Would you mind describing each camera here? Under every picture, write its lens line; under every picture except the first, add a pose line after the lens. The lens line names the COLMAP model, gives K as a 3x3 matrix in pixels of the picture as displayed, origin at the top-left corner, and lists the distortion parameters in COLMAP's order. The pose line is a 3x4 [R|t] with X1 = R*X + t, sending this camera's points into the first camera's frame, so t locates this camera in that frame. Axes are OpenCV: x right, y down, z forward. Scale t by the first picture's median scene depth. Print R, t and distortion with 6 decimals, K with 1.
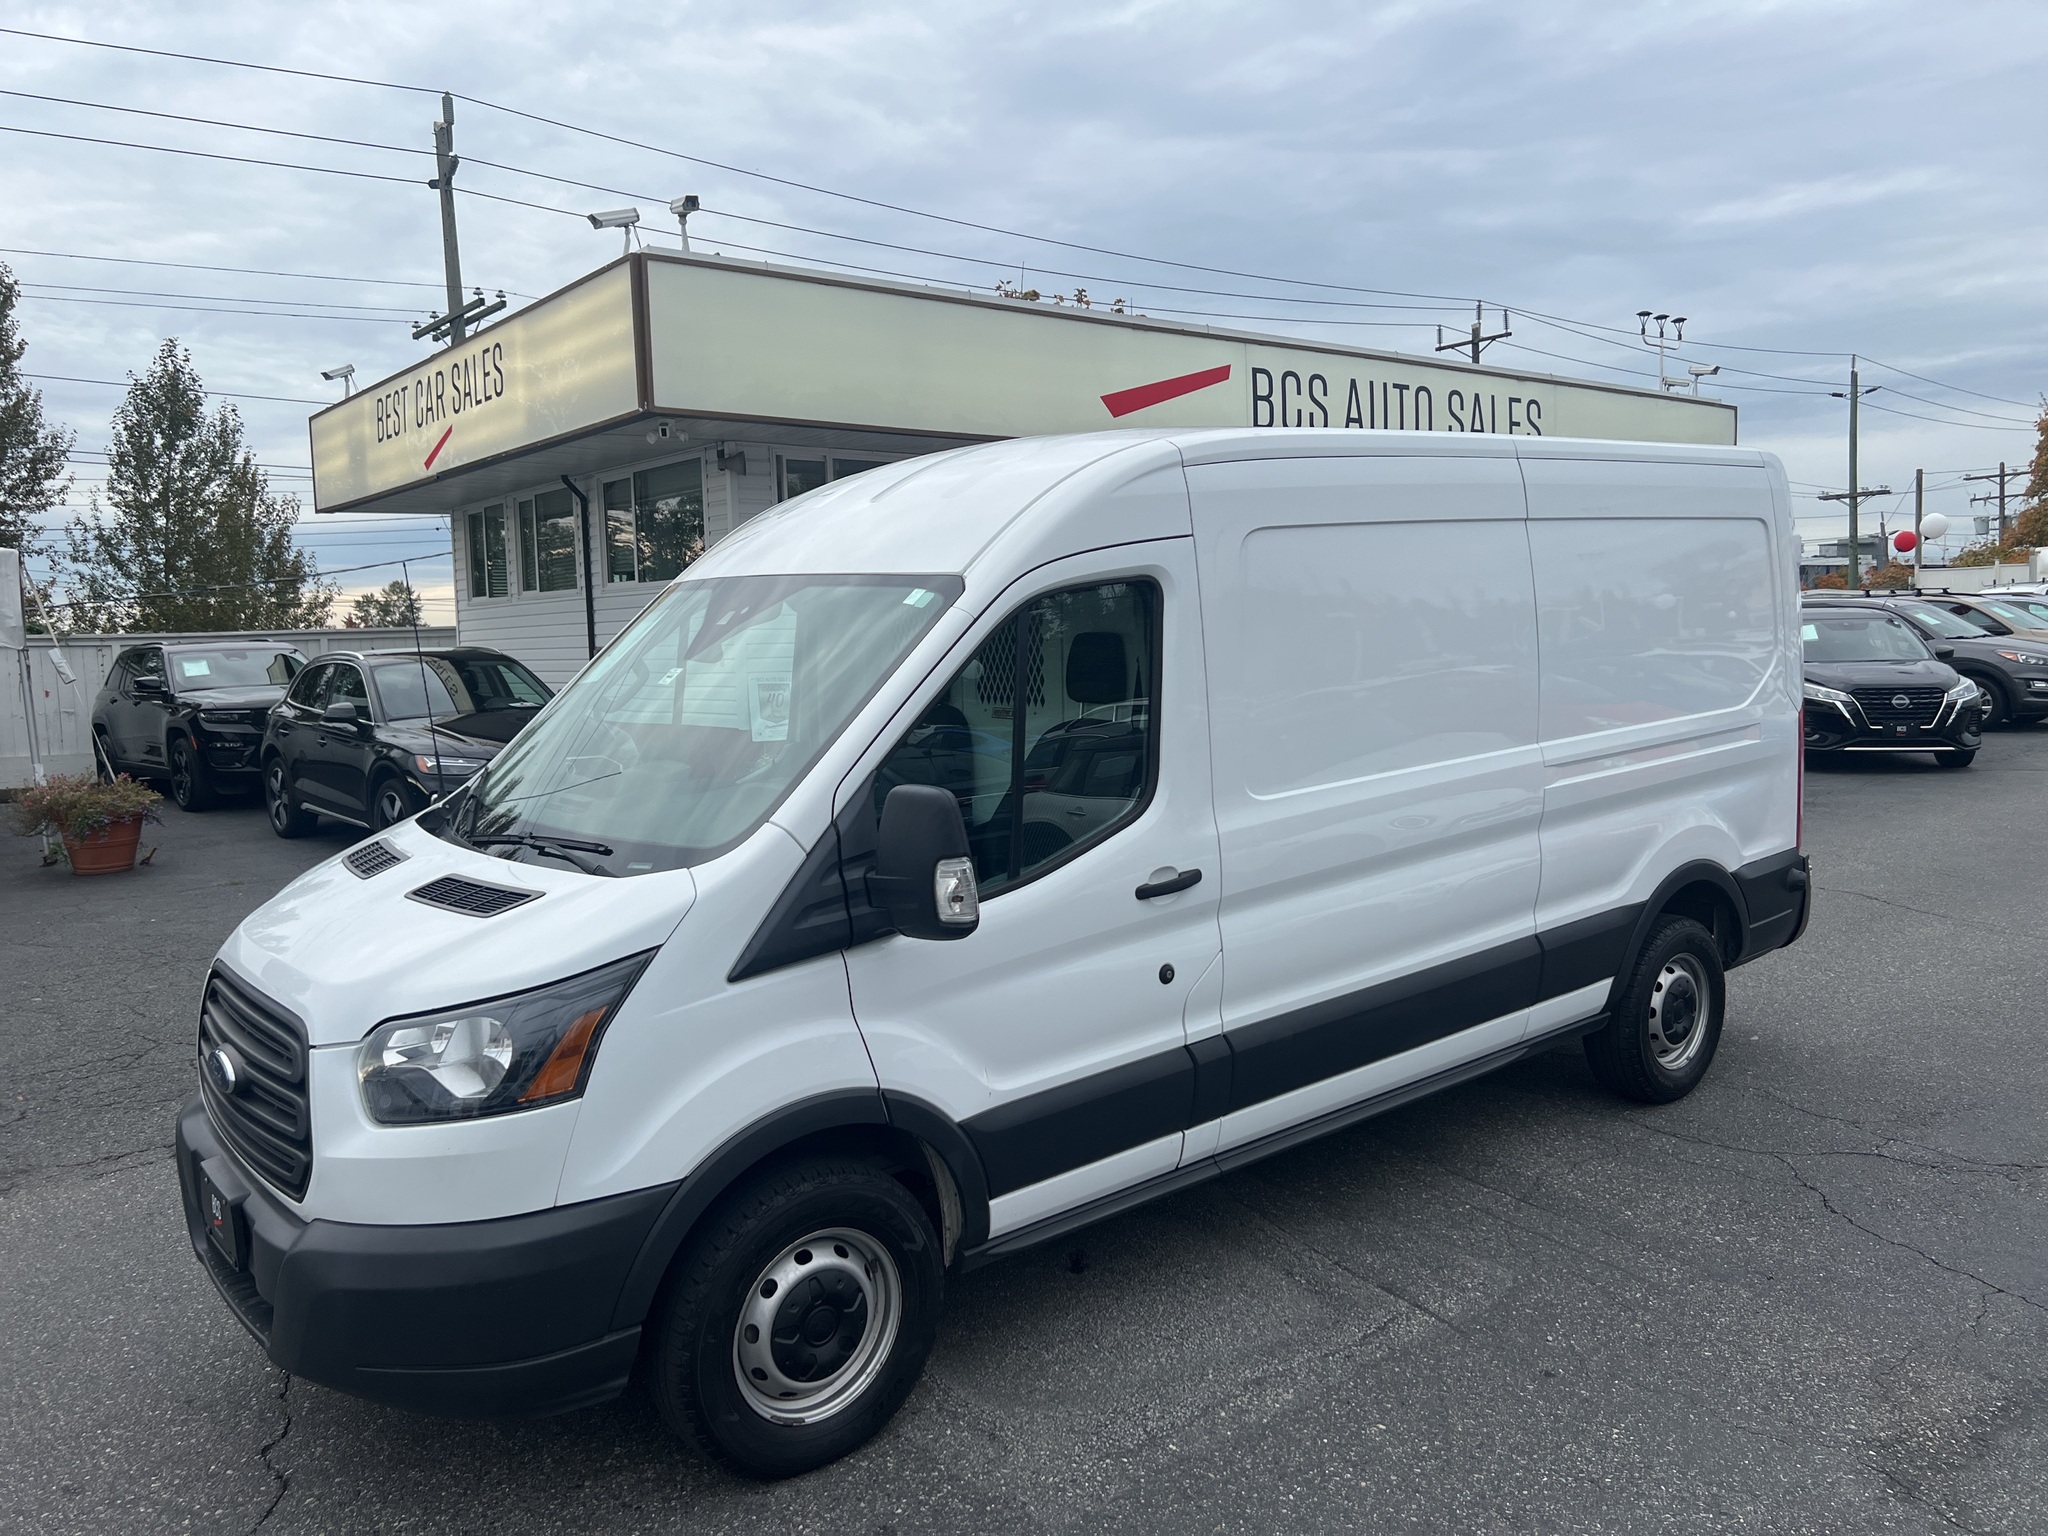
lens RADIAL K [[1434.2, 0, 1024.0], [0, 1434.2, 768.0], [0, 0, 1]] dist [0.061764, -0.055310]
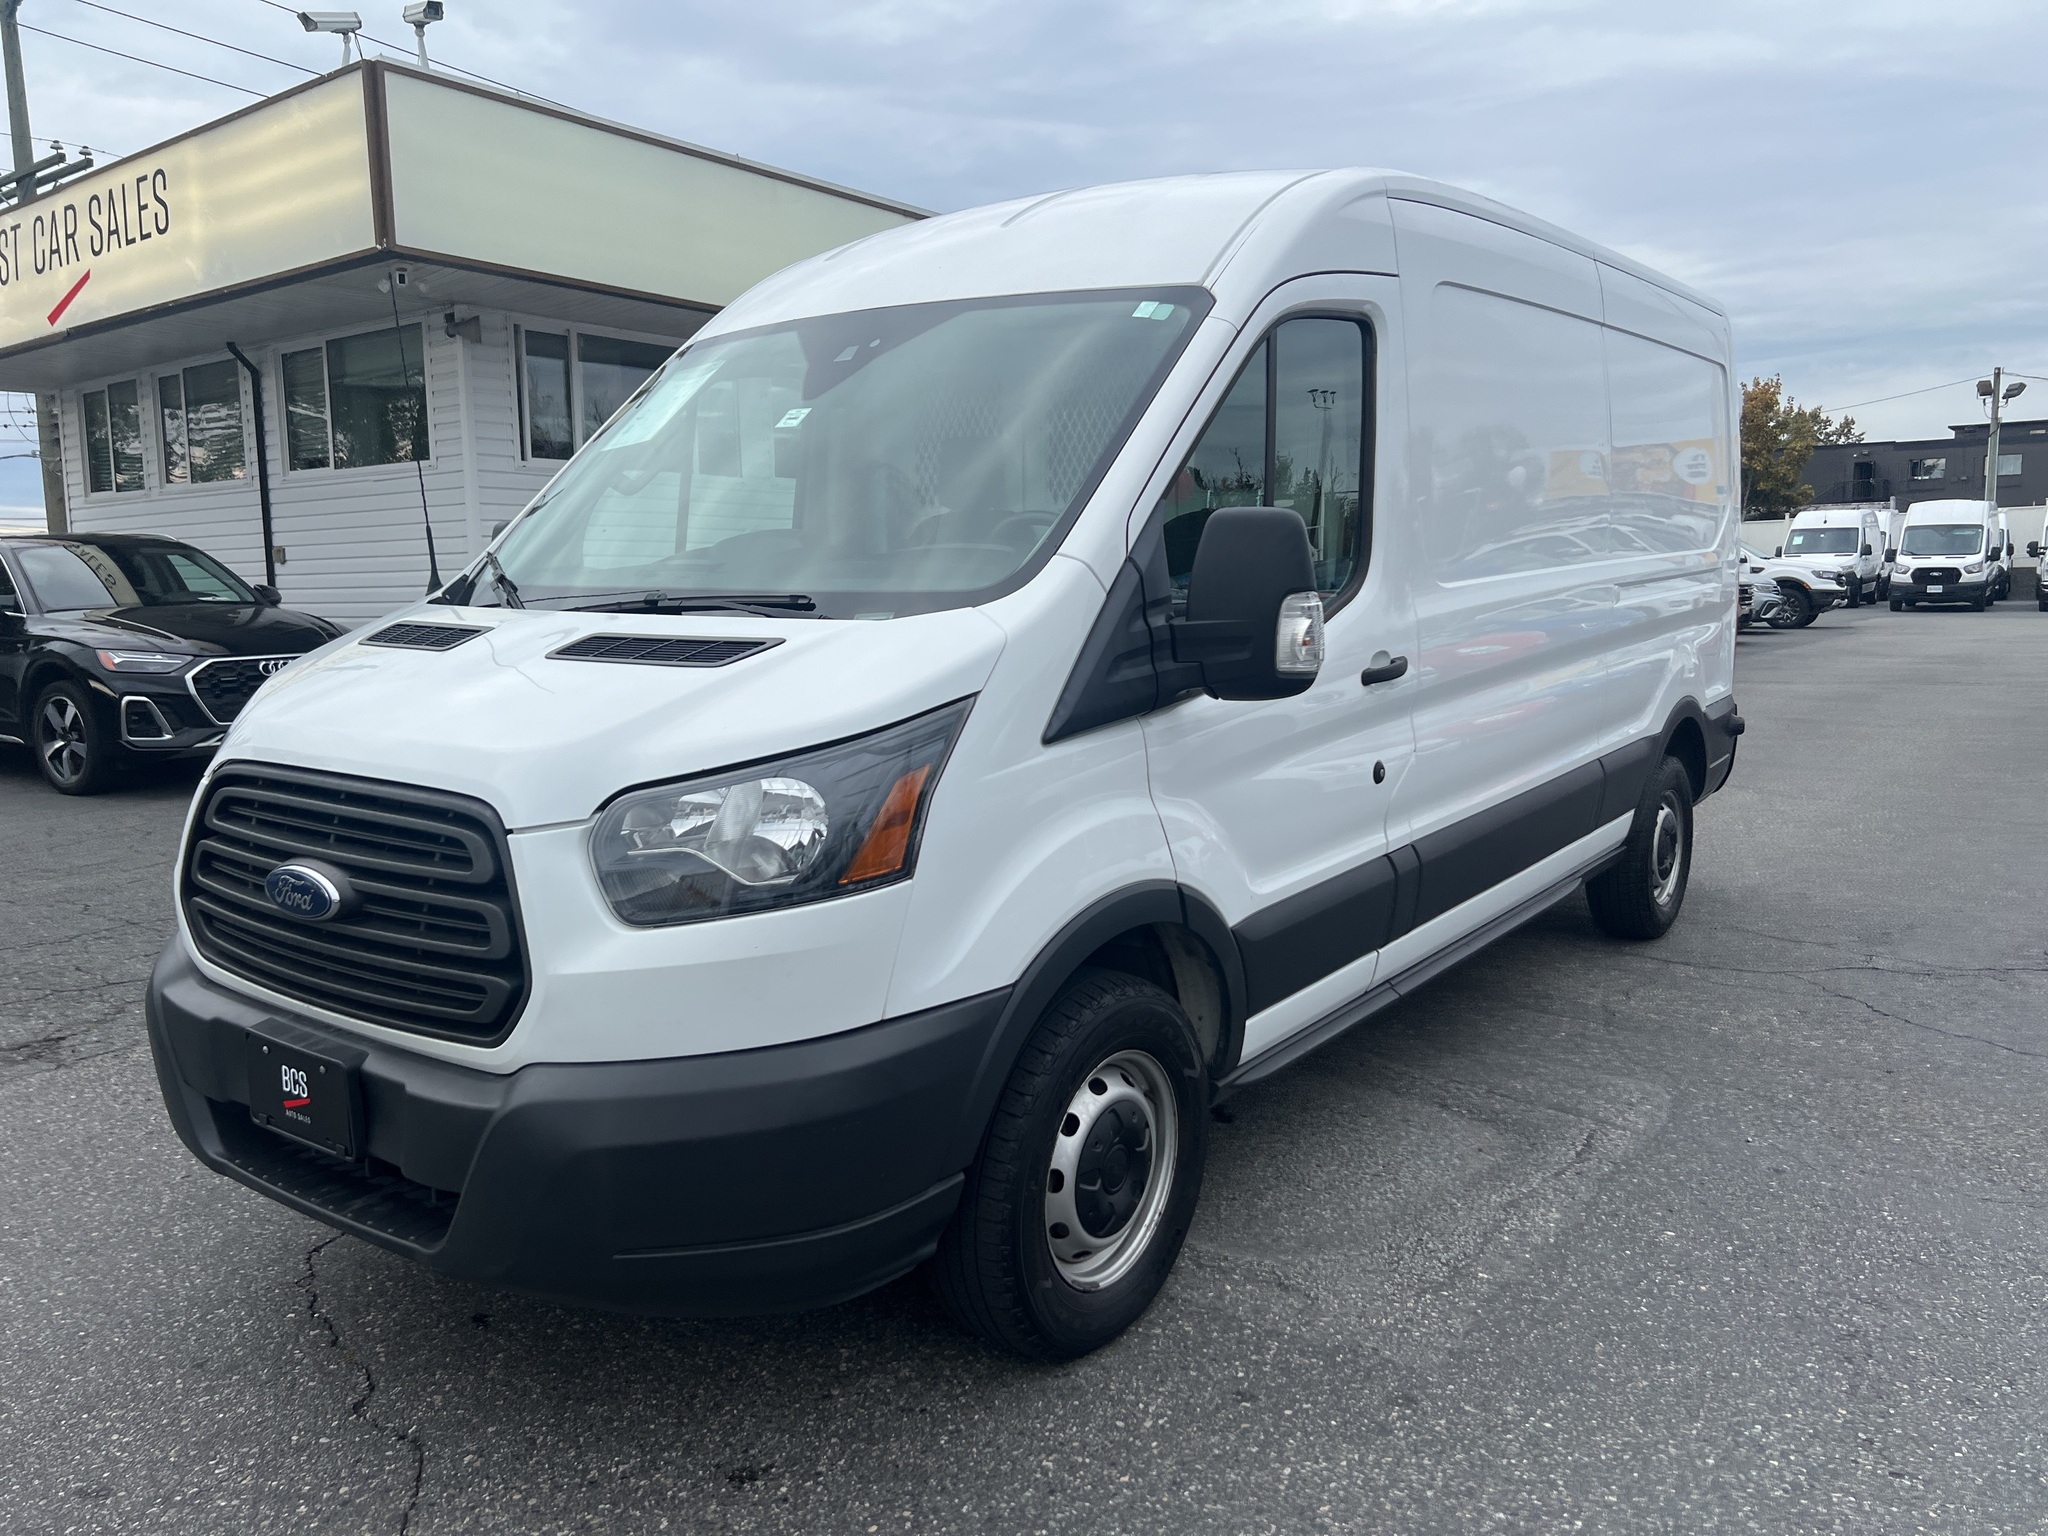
lens RADIAL K [[1434.2, 0, 1024.0], [0, 1434.2, 768.0], [0, 0, 1]] dist [0.061764, -0.055310]
pose [[0.969253, -0.016194, 0.245533, -0.340024], [0.008945, 0.999491, 0.030609, 0.113893], [-0.245903, -0.027472, 0.968905, 0.193563]]
